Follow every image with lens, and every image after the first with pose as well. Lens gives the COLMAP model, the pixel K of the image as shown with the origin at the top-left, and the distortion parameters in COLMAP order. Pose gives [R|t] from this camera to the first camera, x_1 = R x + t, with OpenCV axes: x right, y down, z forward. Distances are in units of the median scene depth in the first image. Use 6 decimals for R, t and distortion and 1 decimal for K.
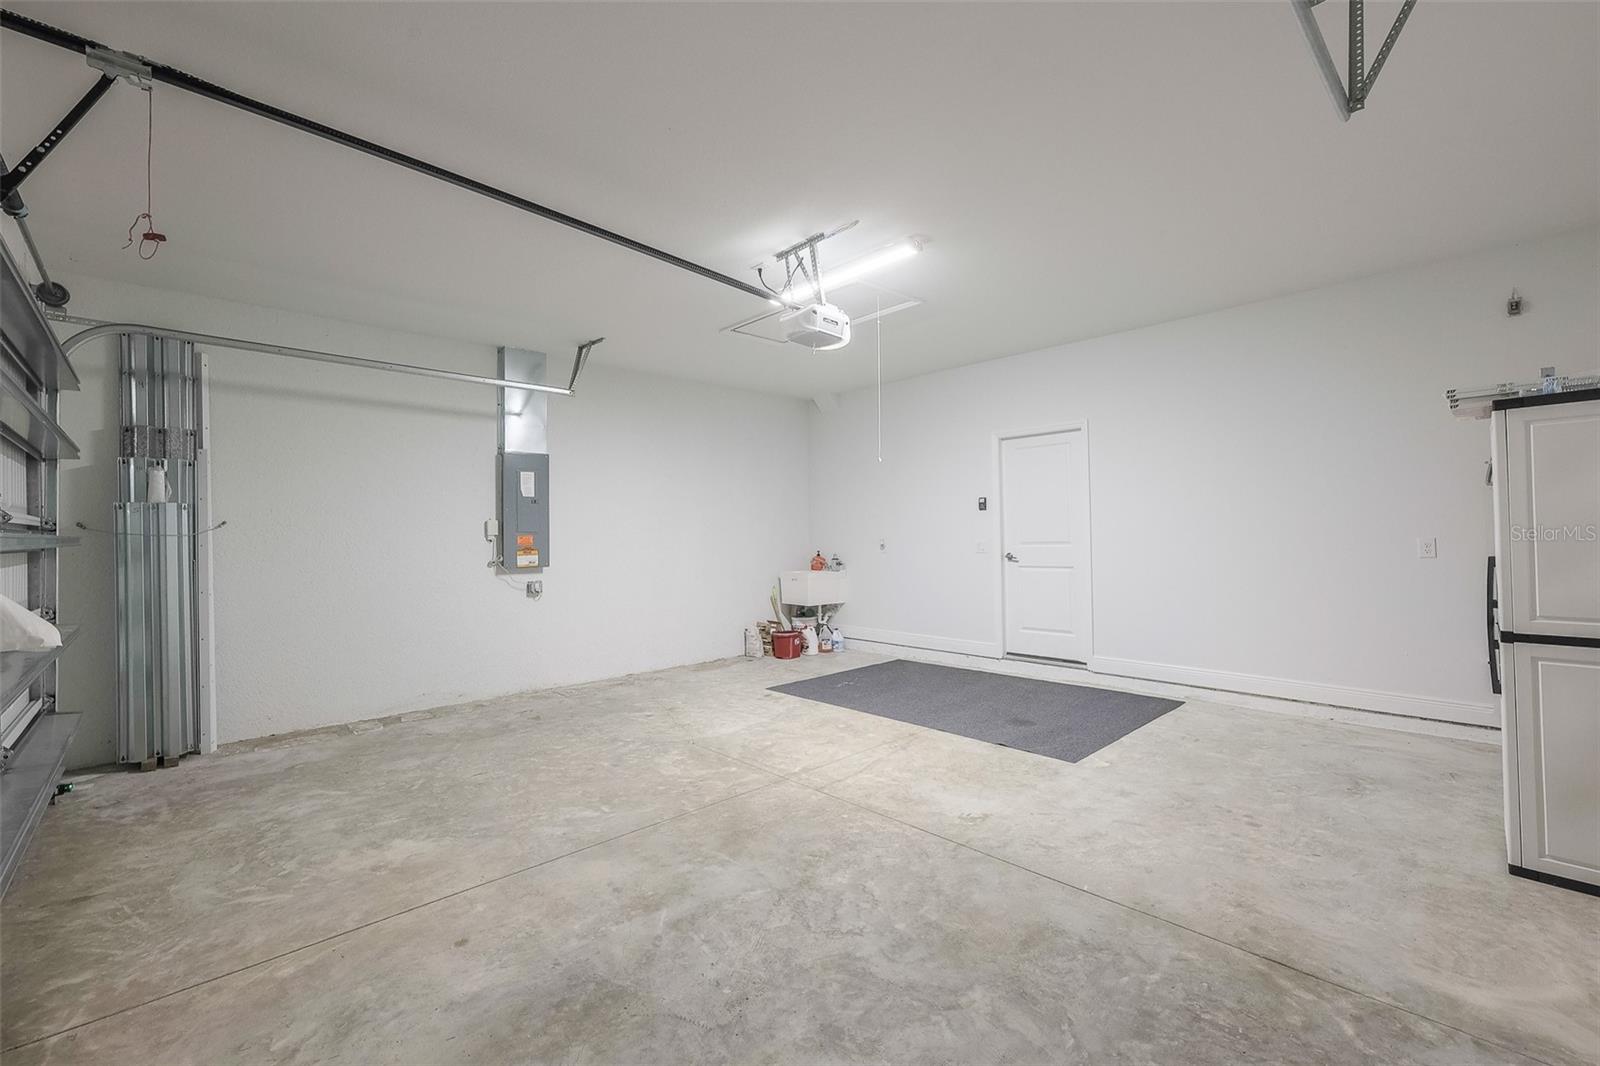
lens RADIAL K [[675.0, 0, 802.3], [0, 675.0, 533.9], [0, 0, 1]] dist [0.000301, 0.000819]
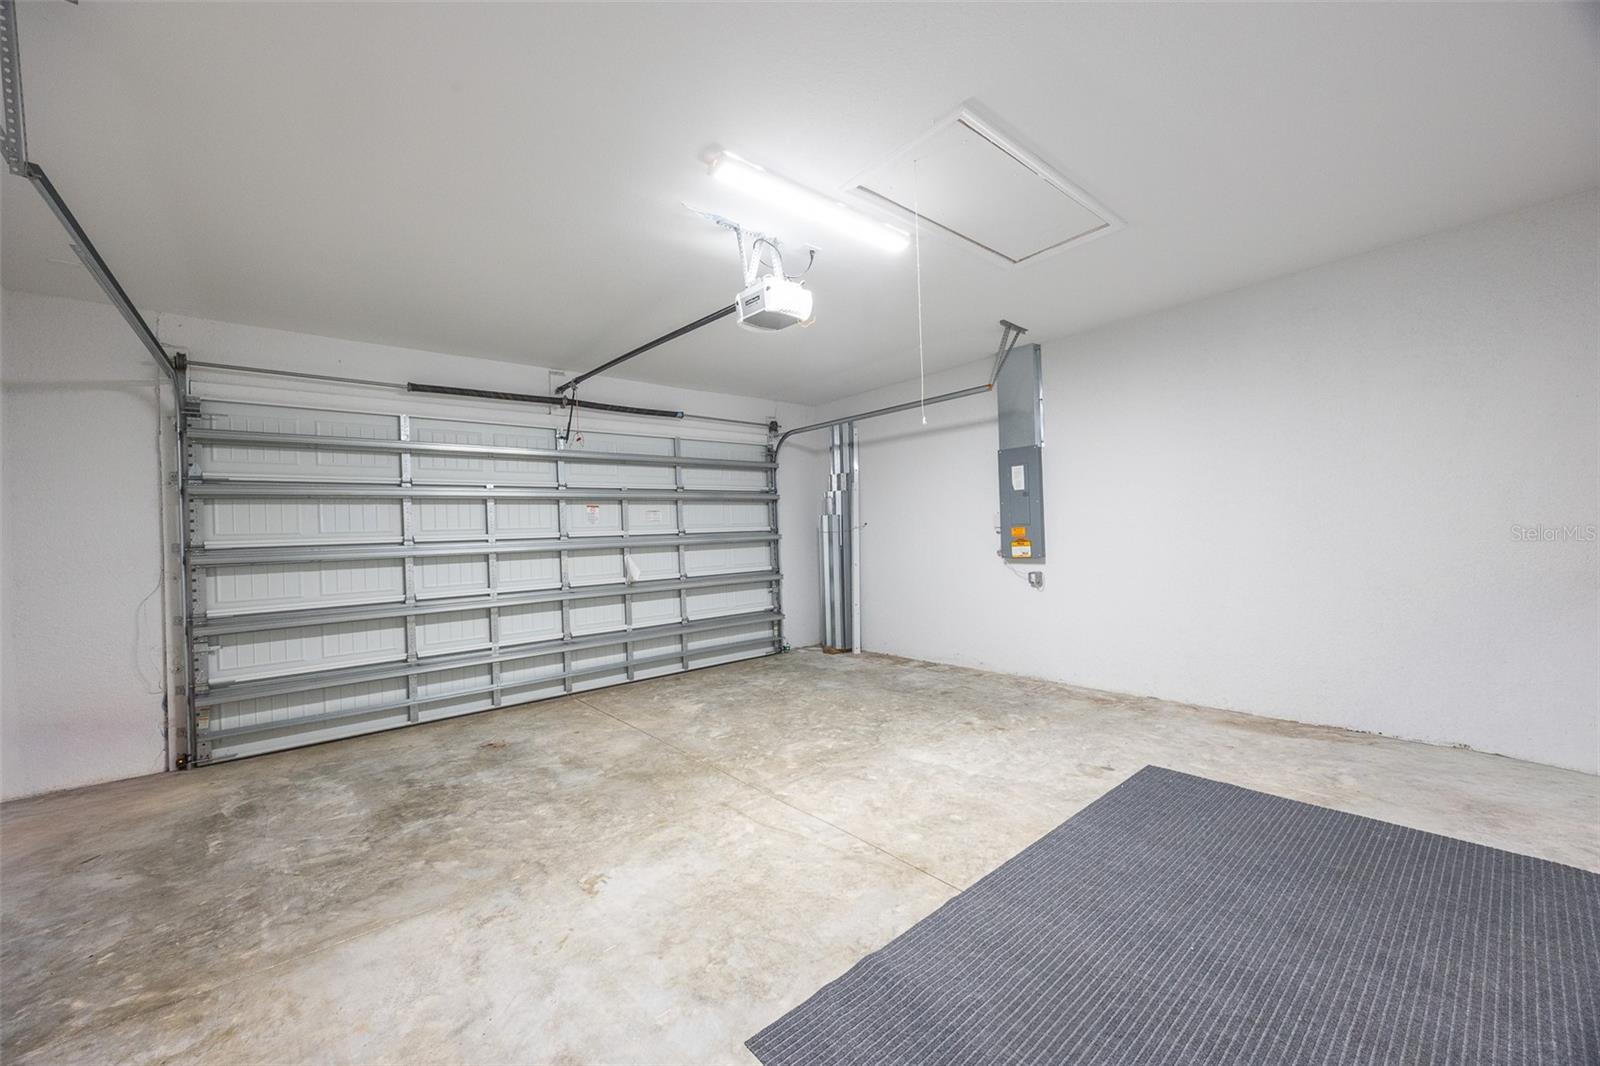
lens RADIAL K [[609.3, 0, 804.0], [0, 609.3, 535.1], [0, 0, 1]] dist [-0.001924, -0.000096]
pose [[-0.052827, 0.016480, -0.998468, 0.956759], [0.040556, 0.999074, 0.014344, -0.021389], [0.997780, -0.039736, -0.053446, 1.261638]]
